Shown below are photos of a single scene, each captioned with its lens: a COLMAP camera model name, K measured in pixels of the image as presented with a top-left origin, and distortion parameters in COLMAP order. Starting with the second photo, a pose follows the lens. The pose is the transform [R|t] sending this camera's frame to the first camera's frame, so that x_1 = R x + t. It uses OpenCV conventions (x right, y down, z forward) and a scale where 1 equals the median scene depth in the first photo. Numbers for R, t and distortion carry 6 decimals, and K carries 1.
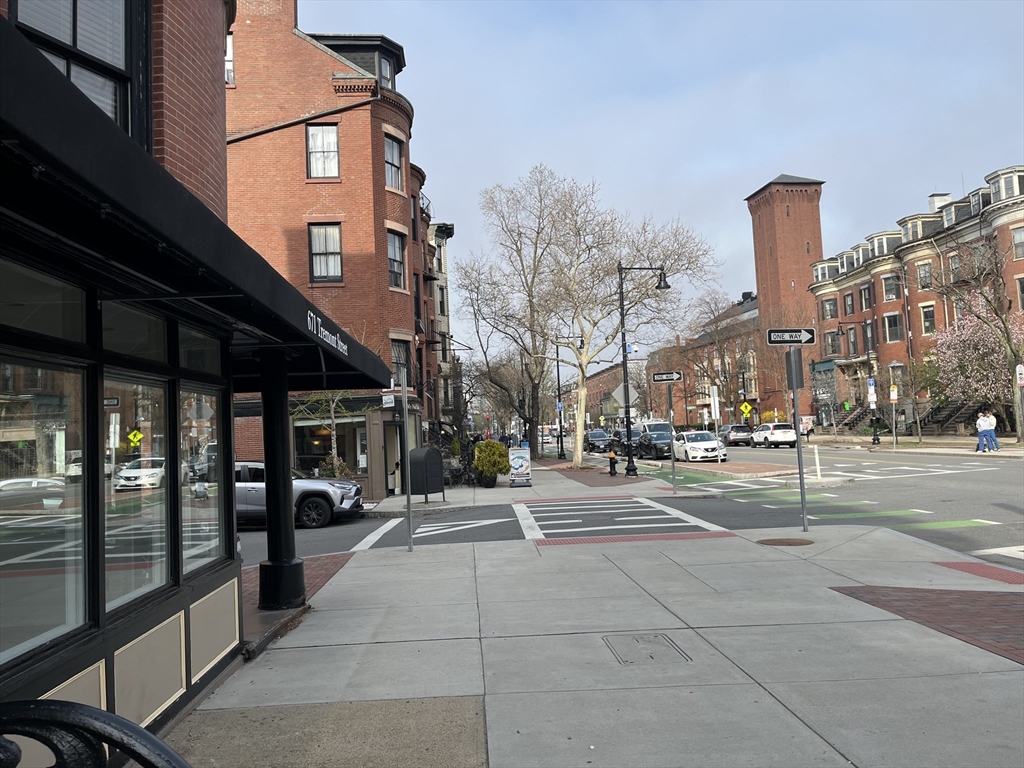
lens RADIAL K [[762.8, 0, 518.0], [0, 762.8, 382.0], [0, 0, 1]] dist [0.065486, -0.079642]
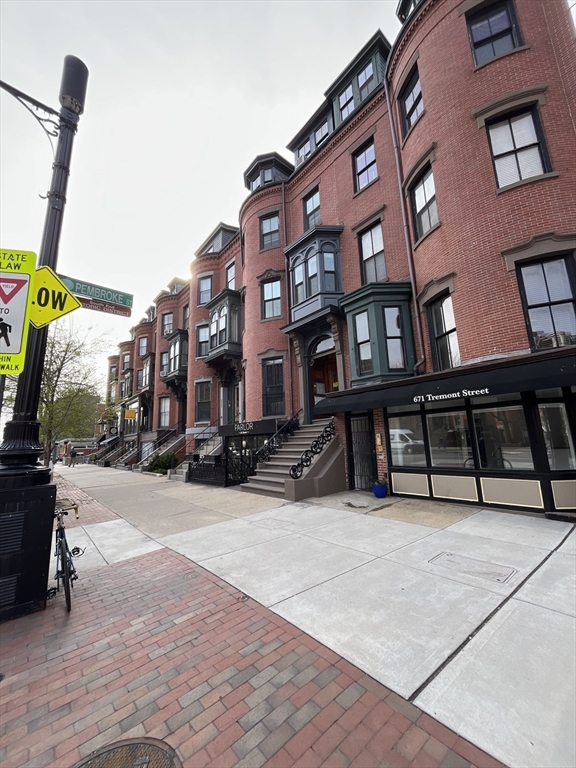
lens RADIAL K [[305.2, 0, 287.3], [0, 305.2, 382.5], [0, 0, 1]] dist [0.000735, 0.000720]
pose [[-0.797127, -0.038093, -0.602609, 0.974464], [0.114339, 0.970429, -0.212591, 0.077356], [0.592887, -0.238364, -0.769199, 1.525807]]
